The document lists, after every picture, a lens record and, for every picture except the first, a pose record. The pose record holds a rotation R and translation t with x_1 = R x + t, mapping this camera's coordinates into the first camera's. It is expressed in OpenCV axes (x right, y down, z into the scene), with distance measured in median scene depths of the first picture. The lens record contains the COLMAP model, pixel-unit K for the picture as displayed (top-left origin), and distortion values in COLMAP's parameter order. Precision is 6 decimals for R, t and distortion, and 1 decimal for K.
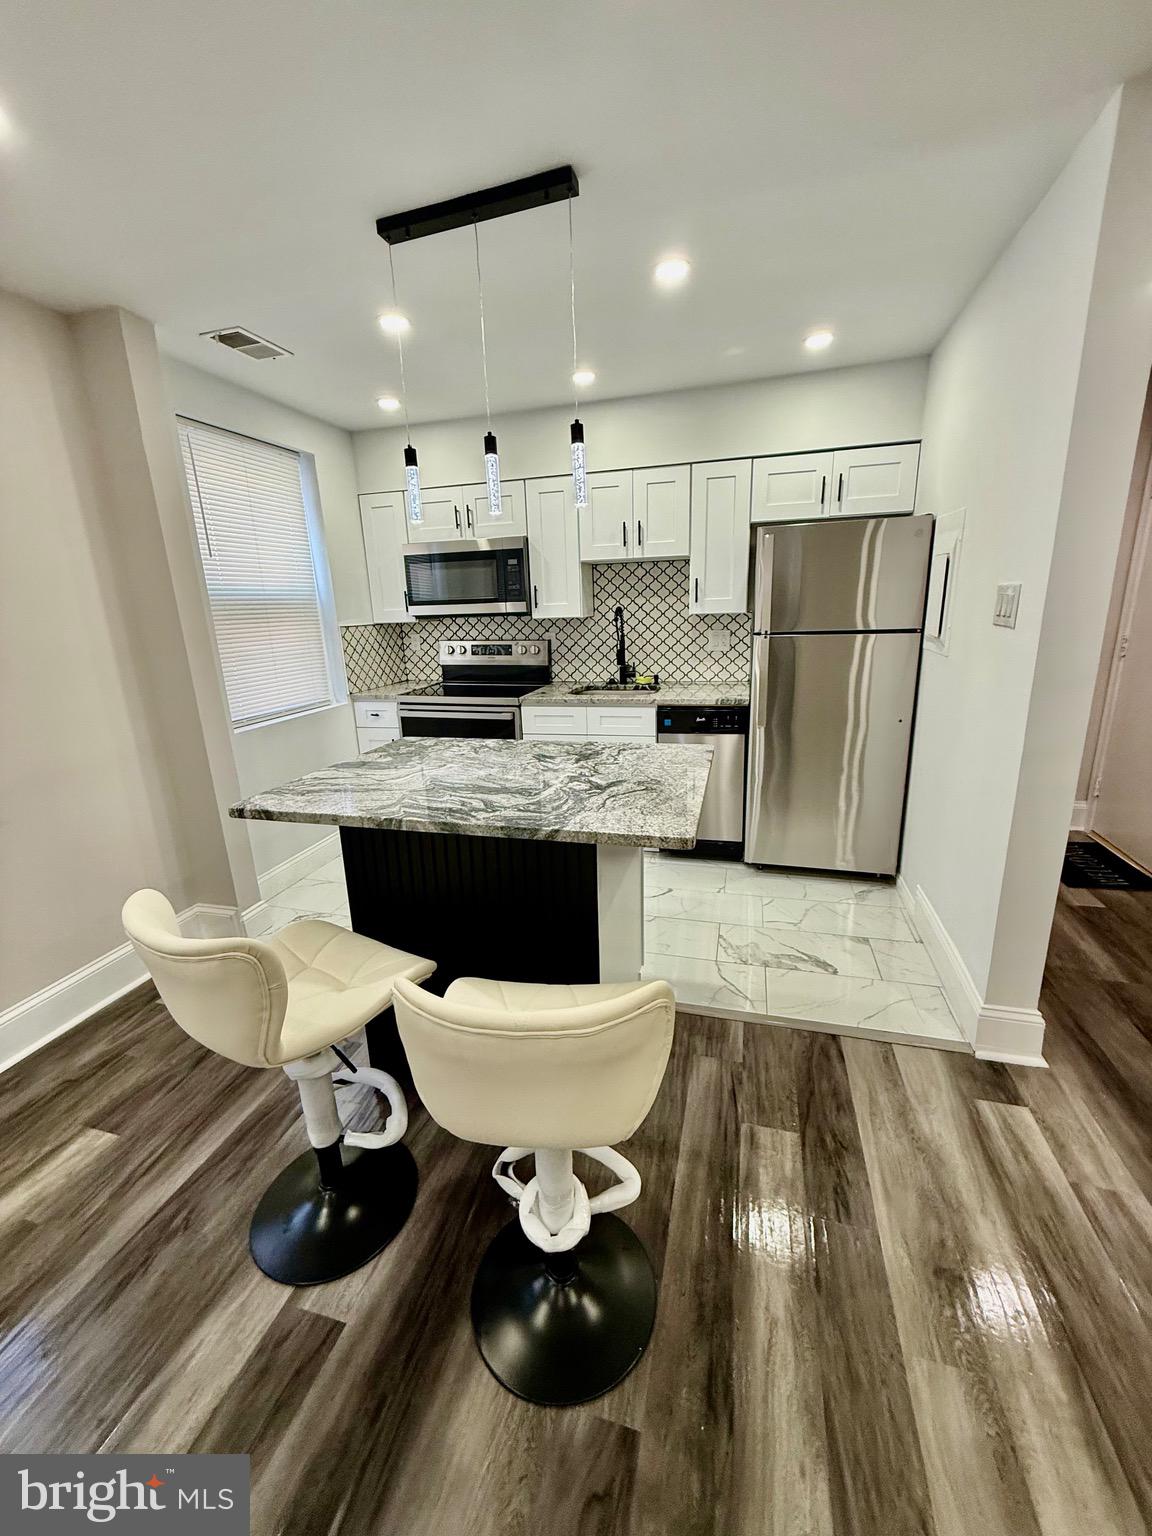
lens RADIAL K [[610.2, 0, 576.0], [0, 610.2, 767.2], [0, 0, 1]] dist [0.003406, 0.000489]
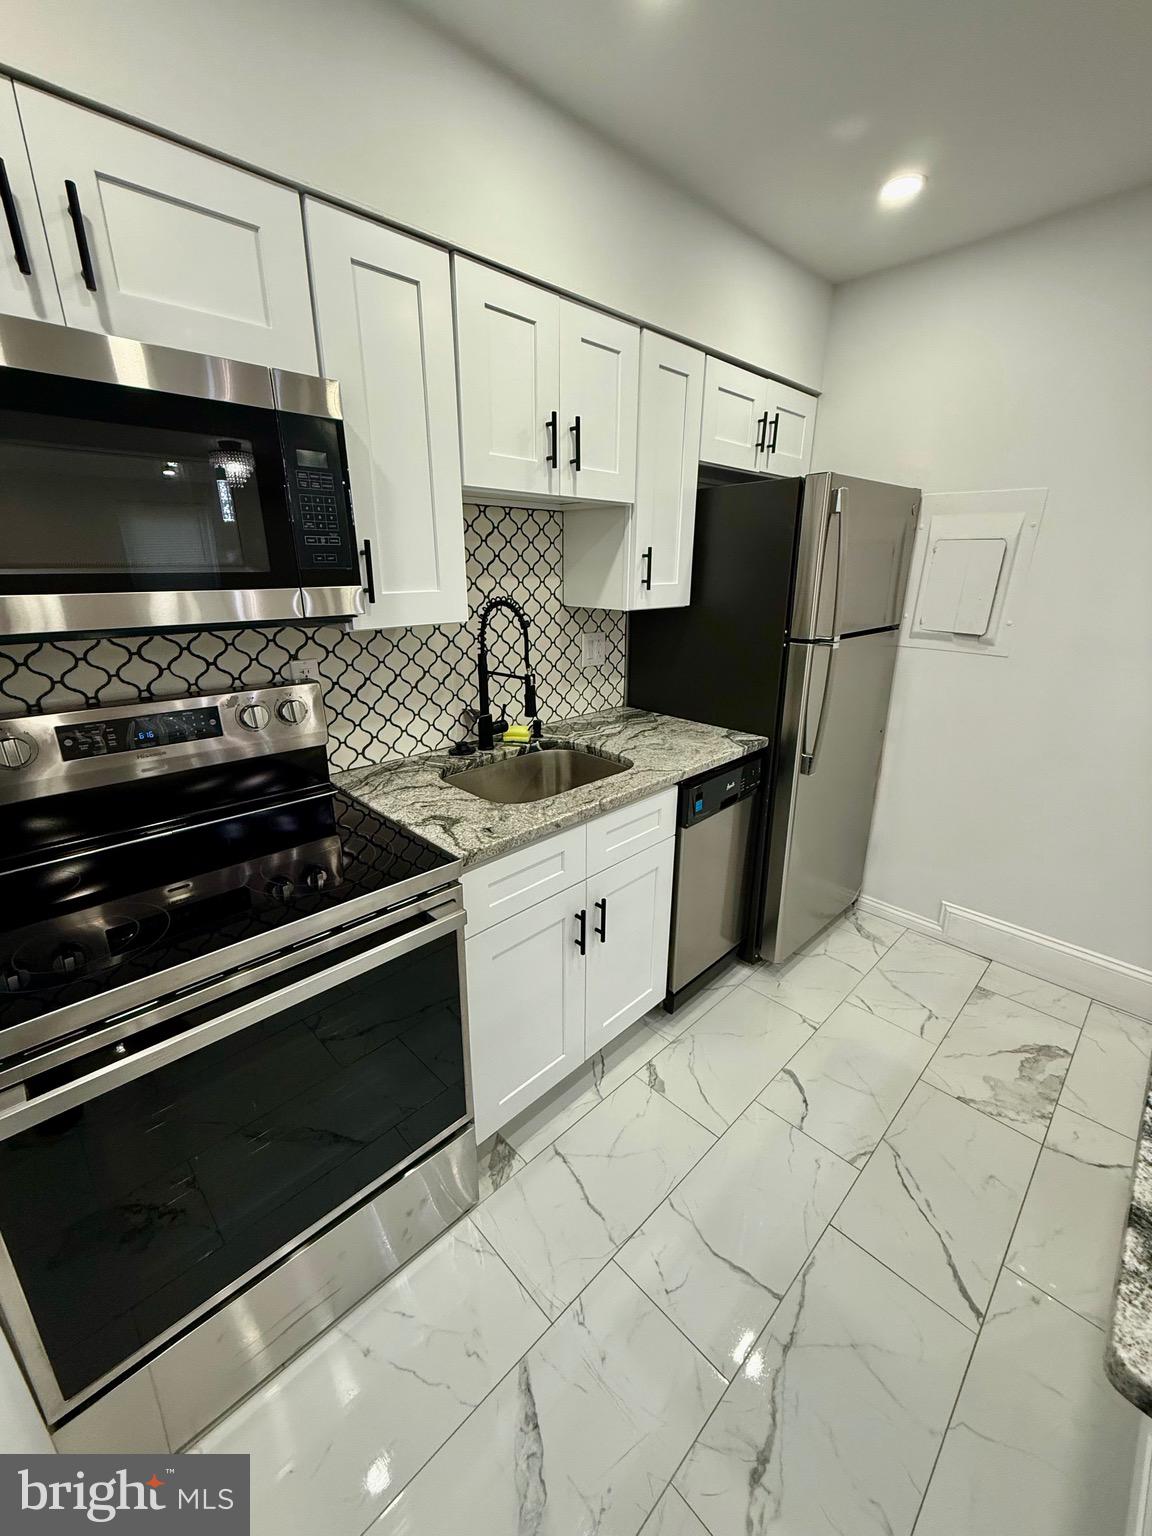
lens RADIAL K [[610.2, 0, 579.1], [0, 610.2, 764.1], [0, 0, 1]] dist [0.003406, 0.000489]
pose [[0.499296, -0.237486, 0.833249, -0.320367], [0.205210, 0.966753, 0.152572, -0.192522], [-0.841780, 0.094812, 0.531430, 0.691910]]
